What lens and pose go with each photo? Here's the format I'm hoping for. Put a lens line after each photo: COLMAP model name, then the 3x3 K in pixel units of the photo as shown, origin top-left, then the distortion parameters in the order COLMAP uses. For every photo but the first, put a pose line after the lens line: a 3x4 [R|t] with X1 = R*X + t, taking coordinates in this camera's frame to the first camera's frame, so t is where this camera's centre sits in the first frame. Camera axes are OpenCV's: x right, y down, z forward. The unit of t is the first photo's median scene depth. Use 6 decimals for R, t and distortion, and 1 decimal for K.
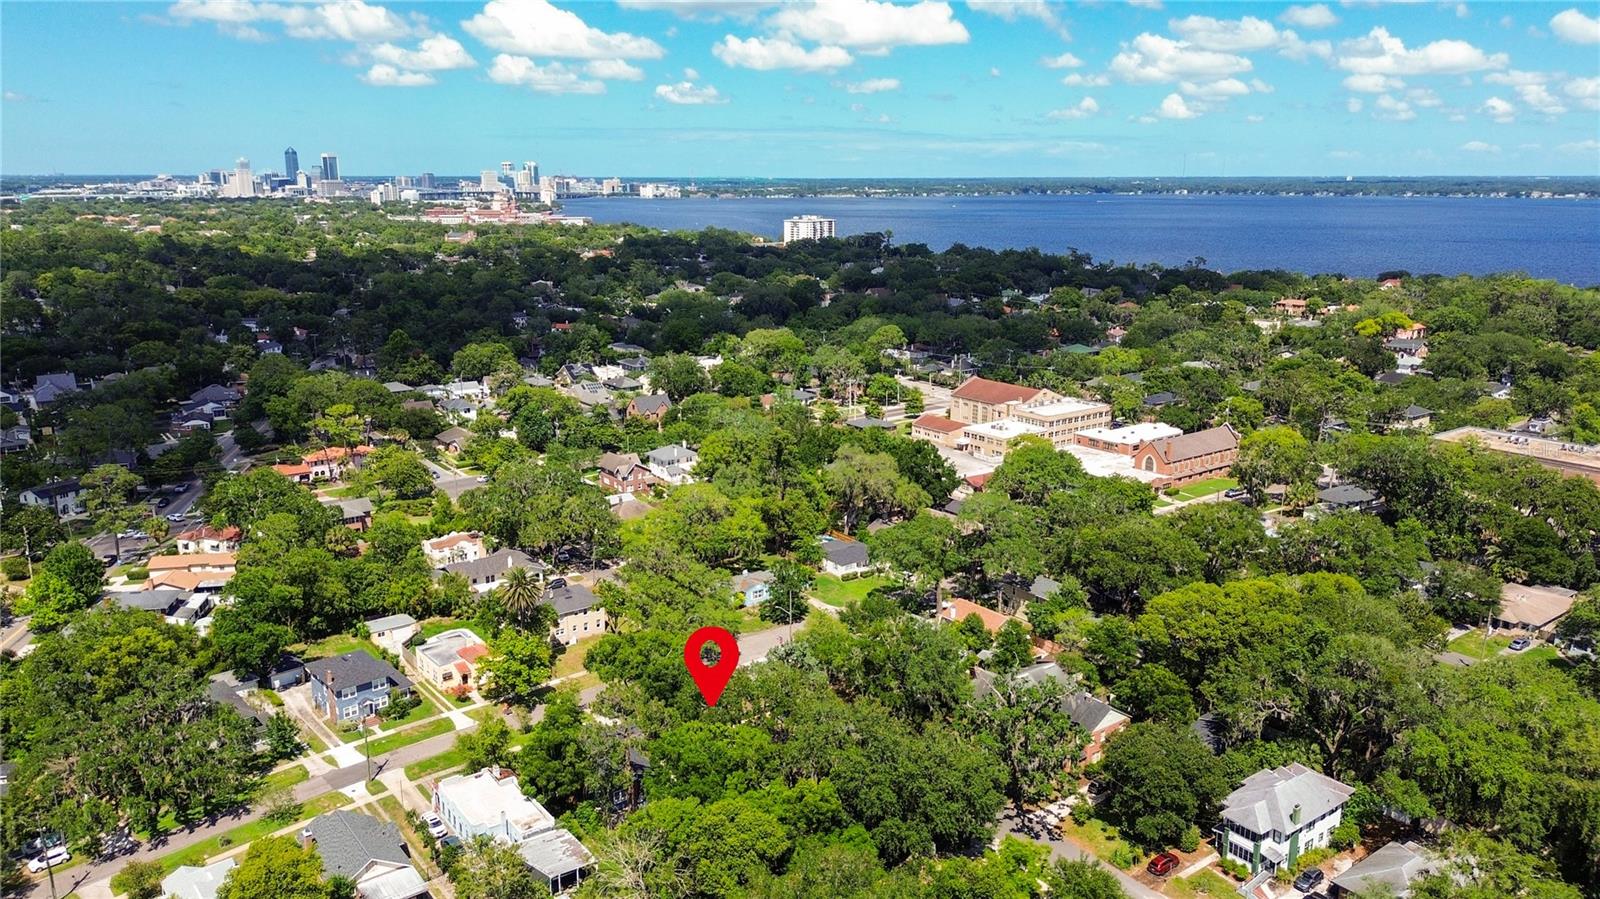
lens RADIAL K [[1151.7, 0, 801.8], [0, 1151.7, 460.9], [0, 0, 1]] dist [0.048775, -0.055870]
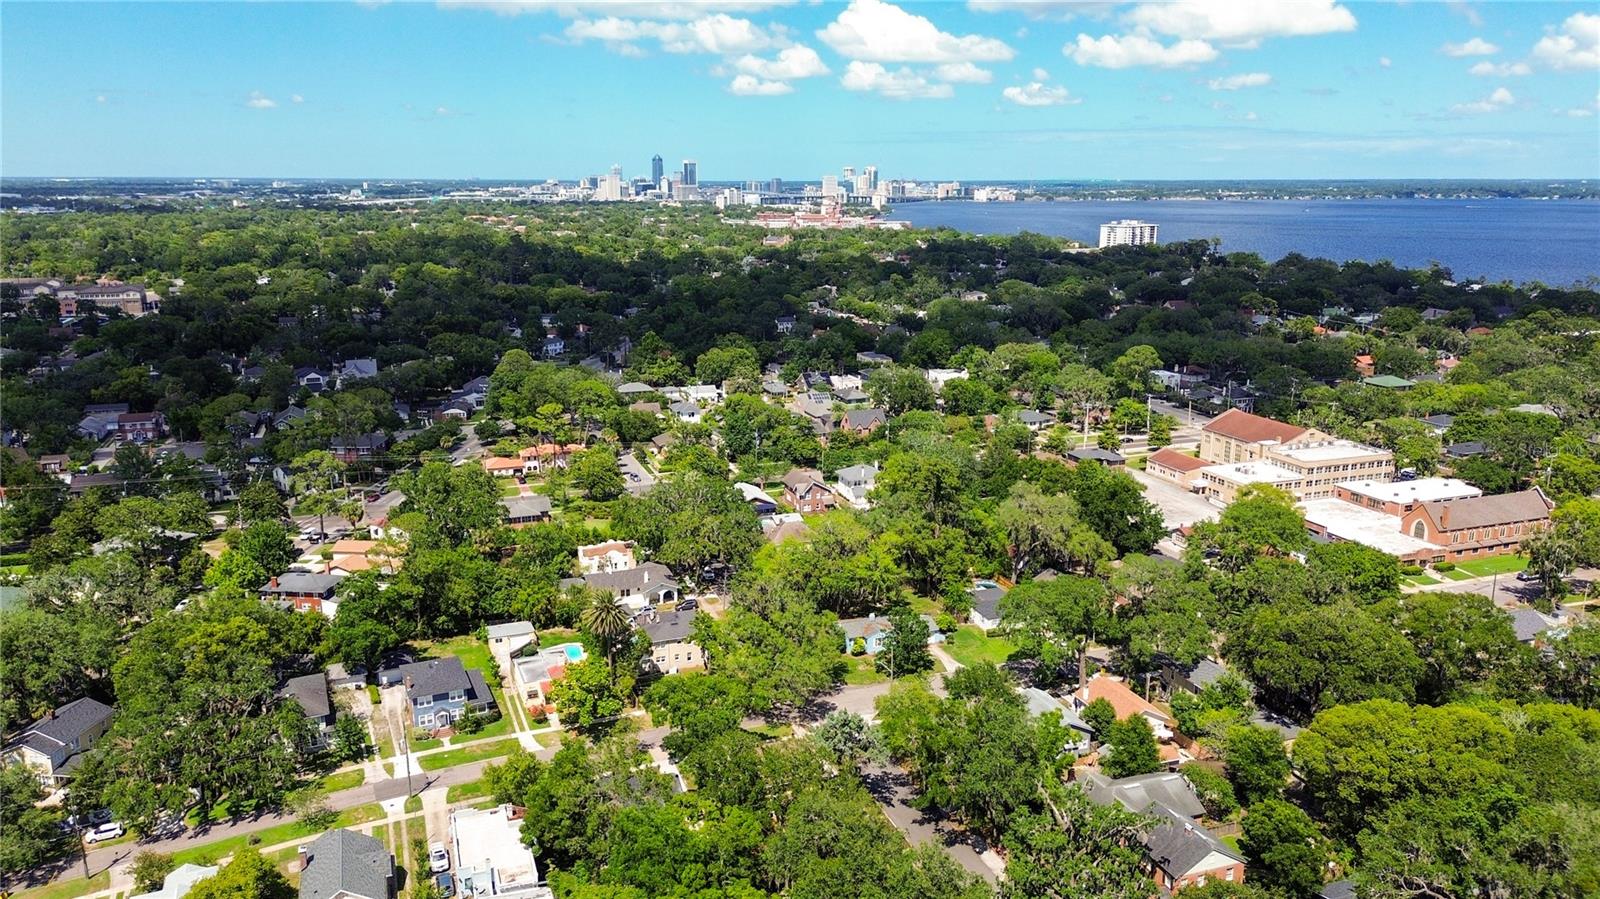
lens RADIAL K [[1151.7, 0, 800.8], [0, 1151.7, 458.6], [0, 0, 1]] dist [0.048775, -0.055870]
pose [[0.955410, 0.068908, -0.287129, 0.097979], [-0.070167, 0.997518, 0.005915, -0.018800], [0.286824, 0.014496, 0.957874, 0.070435]]
